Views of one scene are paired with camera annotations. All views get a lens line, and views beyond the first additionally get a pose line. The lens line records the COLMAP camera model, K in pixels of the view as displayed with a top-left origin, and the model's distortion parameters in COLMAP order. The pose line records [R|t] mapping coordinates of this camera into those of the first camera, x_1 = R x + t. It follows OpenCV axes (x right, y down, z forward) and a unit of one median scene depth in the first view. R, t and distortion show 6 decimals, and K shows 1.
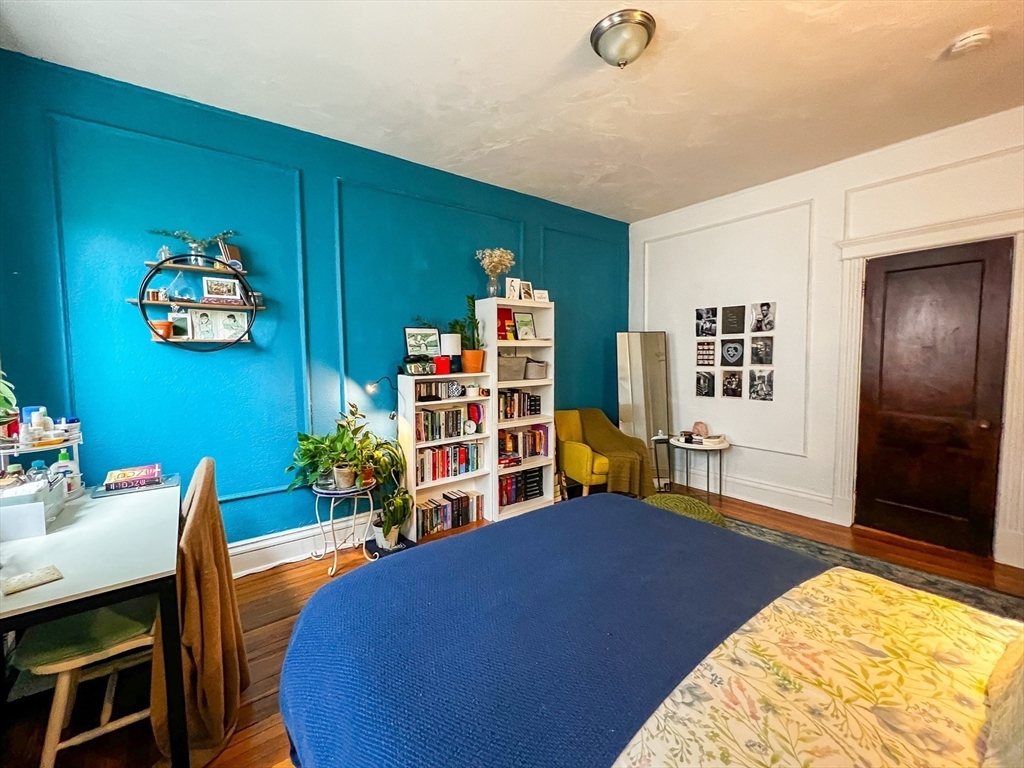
lens RADIAL K [[421.4, 0, 507.3], [0, 421.4, 382.4], [0, 0, 1]] dist [-0.001698, -0.000029]
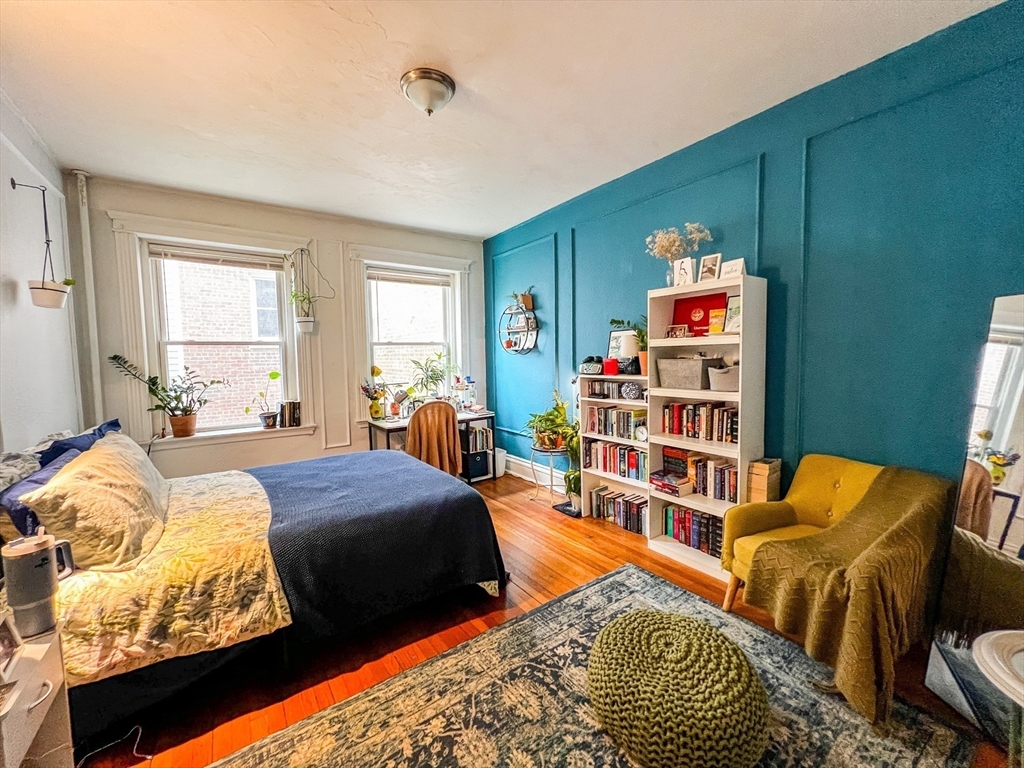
lens RADIAL K [[407.7, 0, 510.0], [0, 407.7, 382.1], [0, 0, 1]] dist [0.001059, 0.000111]
pose [[-0.024056, 0.076072, -0.996812, 0.832946], [-0.047315, 0.995897, 0.077144, -0.065118], [0.998590, 0.049020, -0.020358, 0.739407]]
